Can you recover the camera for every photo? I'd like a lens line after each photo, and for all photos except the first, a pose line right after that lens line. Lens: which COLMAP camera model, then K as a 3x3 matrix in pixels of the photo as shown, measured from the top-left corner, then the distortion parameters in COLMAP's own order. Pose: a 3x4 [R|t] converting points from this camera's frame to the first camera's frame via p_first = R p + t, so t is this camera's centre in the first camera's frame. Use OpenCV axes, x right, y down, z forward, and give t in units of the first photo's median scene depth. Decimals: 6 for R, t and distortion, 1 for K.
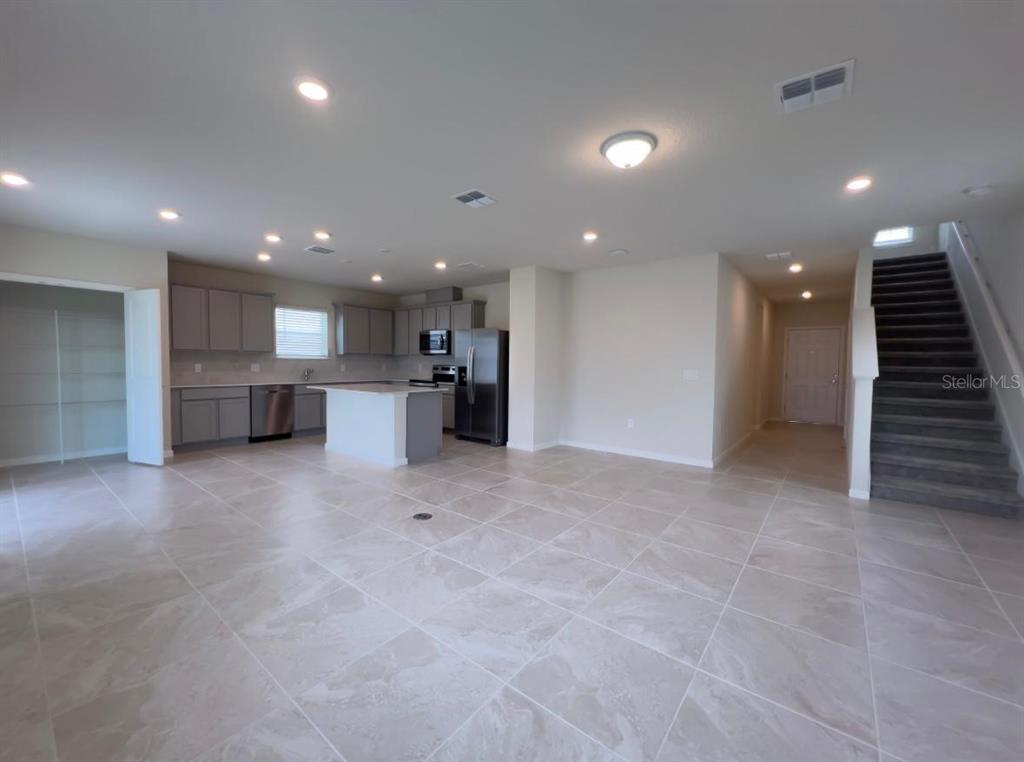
lens RADIAL K [[406.7, 0, 517.1], [0, 406.7, 381.7], [0, 0, 1]] dist [0.003850, 0.000286]
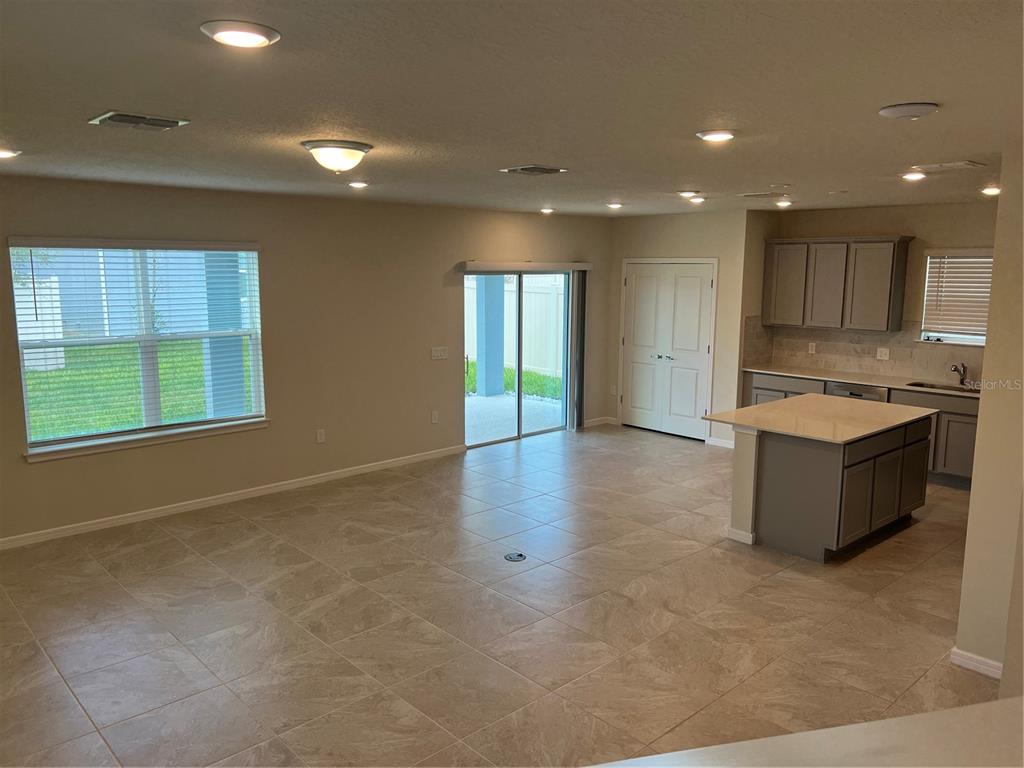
lens RADIAL K [[761.5, 0, 506.2], [0, 761.5, 380.0], [0, 0, 1]] dist [0.066016, -0.011134]
pose [[-0.171205, 0.136319, -0.975759, 1.566041], [-0.045281, 0.988247, 0.146008, -0.340152], [0.984194, 0.069181, -0.163020, 1.432910]]
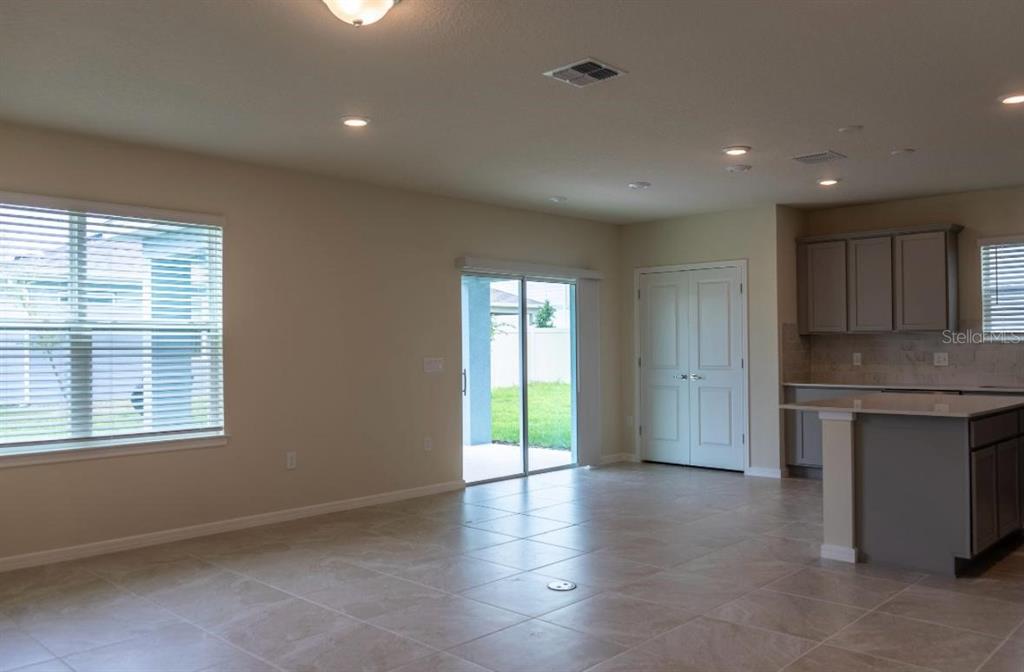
lens RADIAL K [[809.8, 0, 515.9], [0, 809.8, 339.9], [0, 0, 1]] dist [0.000995, 0.018515]
pose [[-0.105519, -0.019721, -0.994222, 1.292485], [-0.029706, 0.999420, -0.016672, -0.055464], [0.993973, 0.027776, -0.106044, 1.233129]]
